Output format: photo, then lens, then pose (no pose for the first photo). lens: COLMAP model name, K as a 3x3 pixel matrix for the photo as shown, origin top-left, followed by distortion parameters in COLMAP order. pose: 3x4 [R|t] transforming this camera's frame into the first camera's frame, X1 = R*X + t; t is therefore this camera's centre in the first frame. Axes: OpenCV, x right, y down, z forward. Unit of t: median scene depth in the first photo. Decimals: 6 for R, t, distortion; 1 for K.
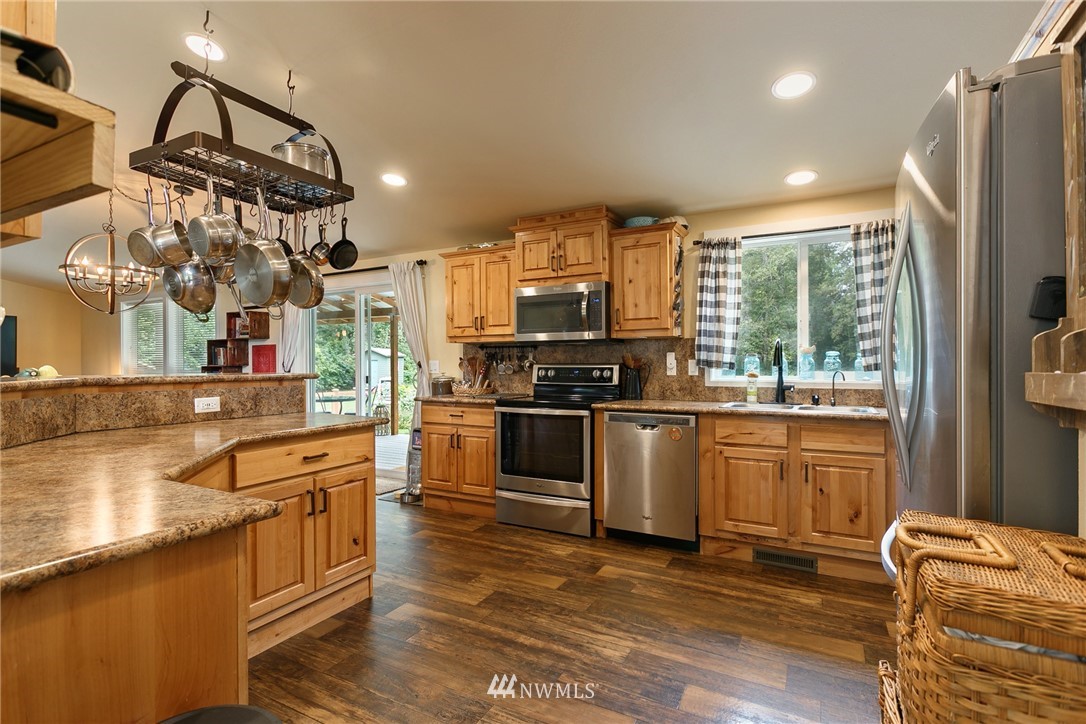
lens RADIAL K [[519.3, 0, 543.4], [0, 519.3, 364.3], [0, 0, 1]] dist [-0.002709, -0.000032]
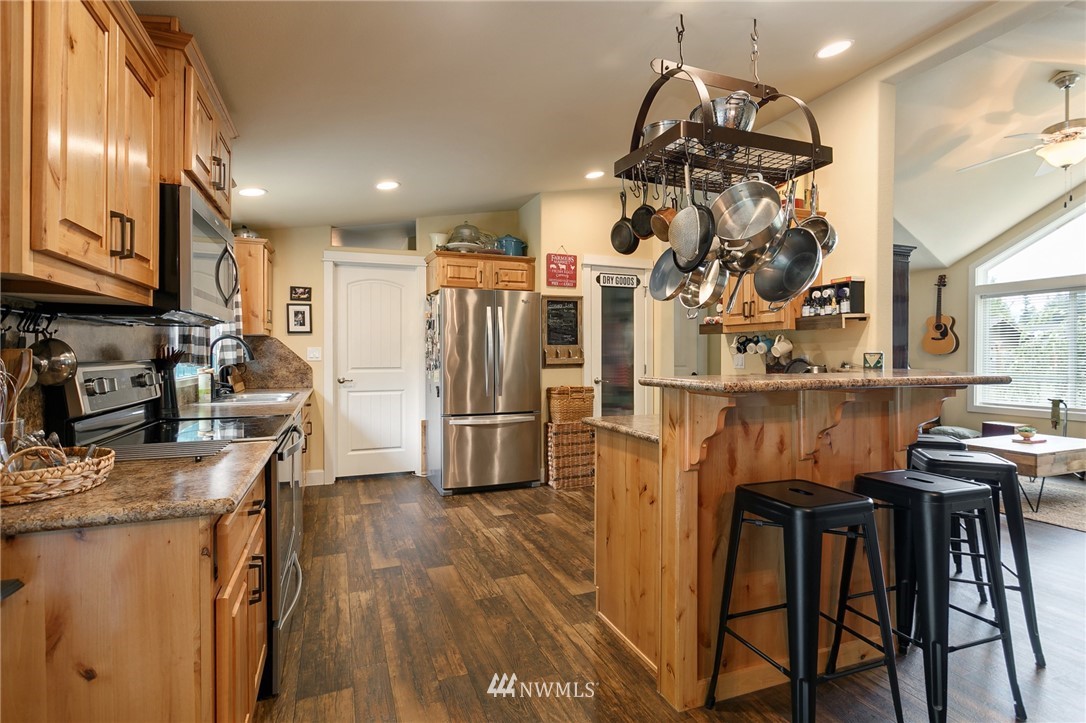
lens RADIAL K [[519.6, 0, 535.2], [0, 519.6, 360.4], [0, 0, 1]] dist [0.000044, -0.000001]
pose [[-0.753402, -0.008839, 0.657501, -0.873093], [0.000747, 0.999897, 0.014298, -0.014094], [-0.657560, 0.011264, -0.753318, 1.810581]]
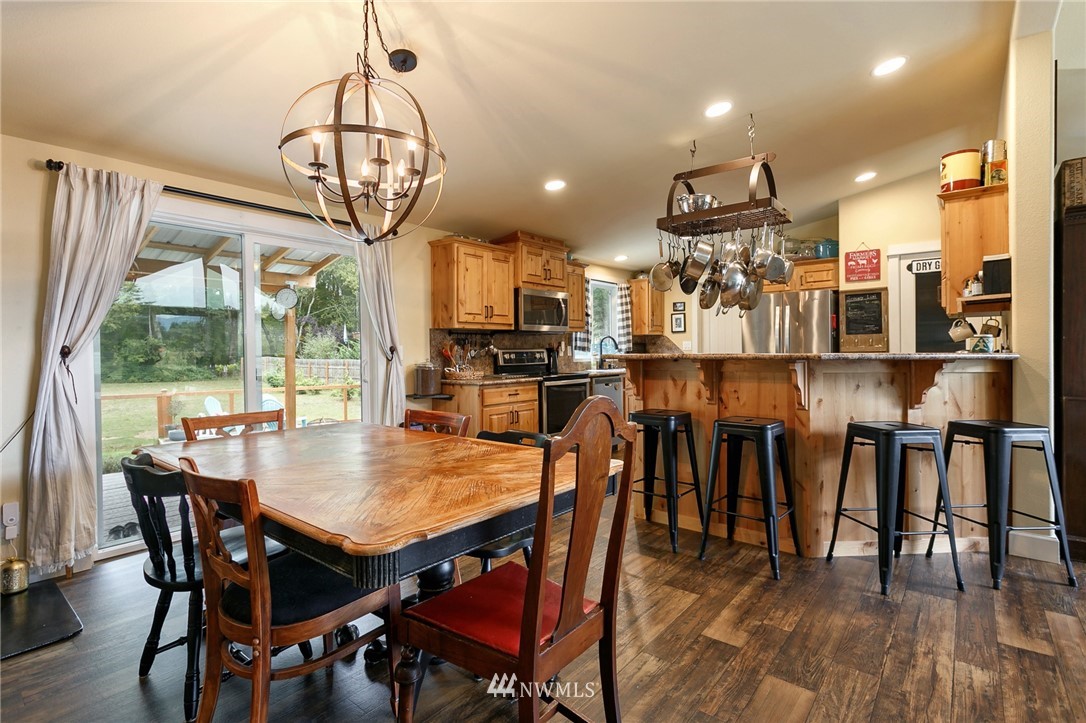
lens RADIAL K [[519.6, 0, 533.0], [0, 519.6, 355.9], [0, 0, 1]] dist [0.000044, -0.000001]
pose [[0.204698, -0.012122, 0.978750, -1.996066], [0.010738, 0.999891, 0.010138, 0.006679], [-0.978766, 0.008435, 0.204806, 1.151494]]
